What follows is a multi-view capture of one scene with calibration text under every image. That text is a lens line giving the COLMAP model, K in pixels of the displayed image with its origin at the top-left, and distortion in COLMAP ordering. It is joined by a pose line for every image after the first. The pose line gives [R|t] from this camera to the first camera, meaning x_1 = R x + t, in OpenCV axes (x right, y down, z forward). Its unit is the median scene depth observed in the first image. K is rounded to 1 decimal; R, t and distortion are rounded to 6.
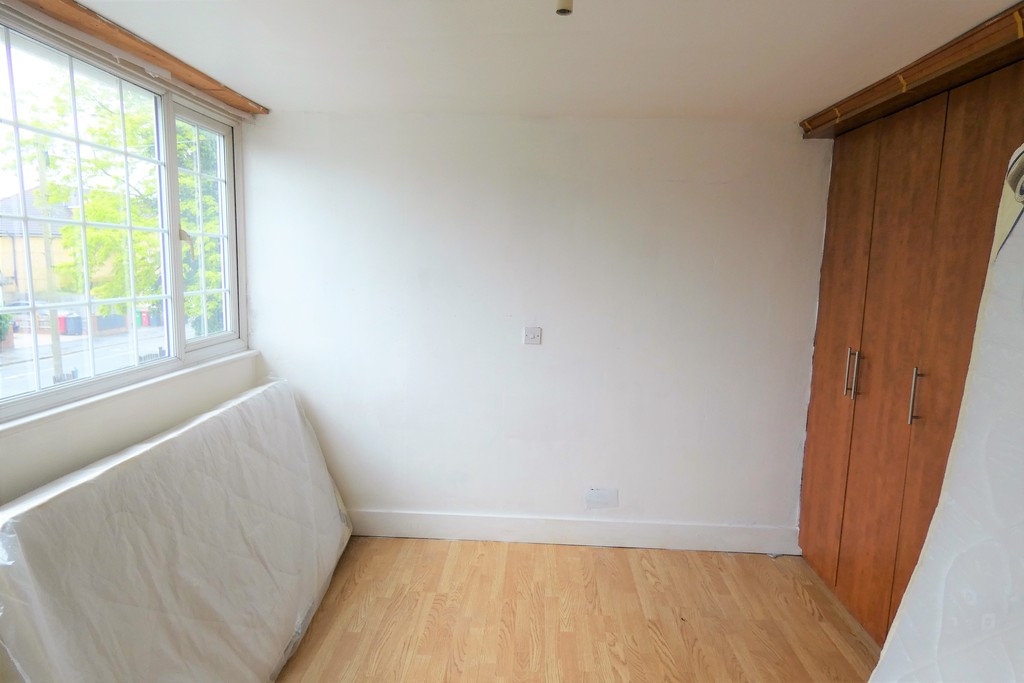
lens RADIAL K [[627.1, 0, 518.3], [0, 627.1, 342.4], [0, 0, 1]] dist [0.015833, -0.000685]
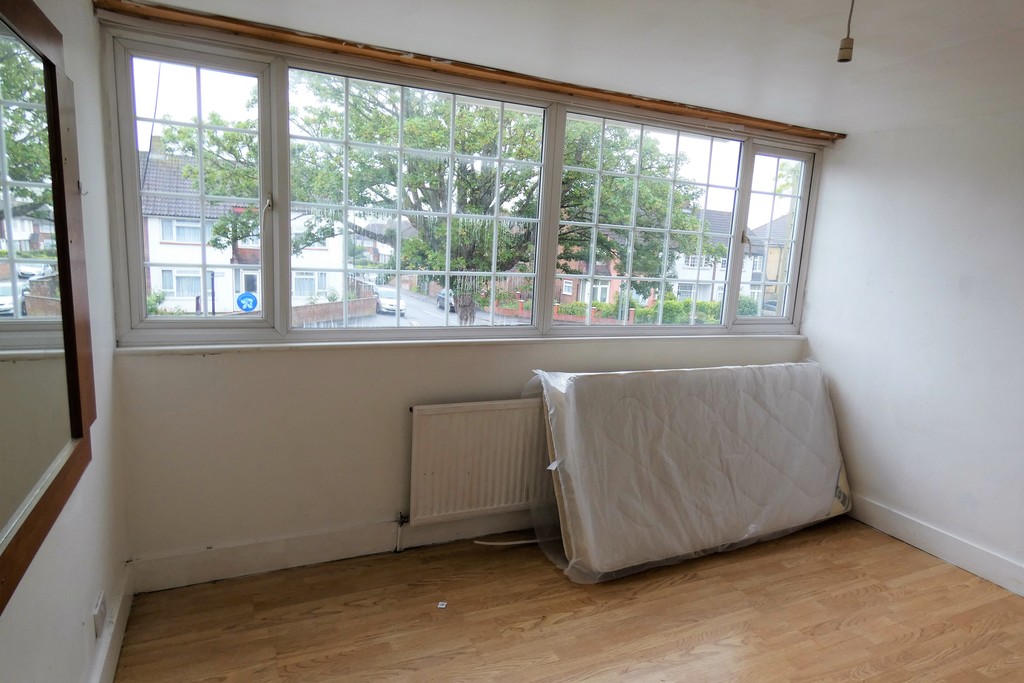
lens RADIAL K [[627.1, 0, 509.1], [0, 627.1, 339.0], [0, 0, 1]] dist [0.015833, -0.000685]
pose [[0.456015, 0.139924, -0.878904, 0.446675], [-0.165193, 0.983709, 0.070900, 0.030478], [0.874506, 0.112857, 0.471701, -0.072544]]
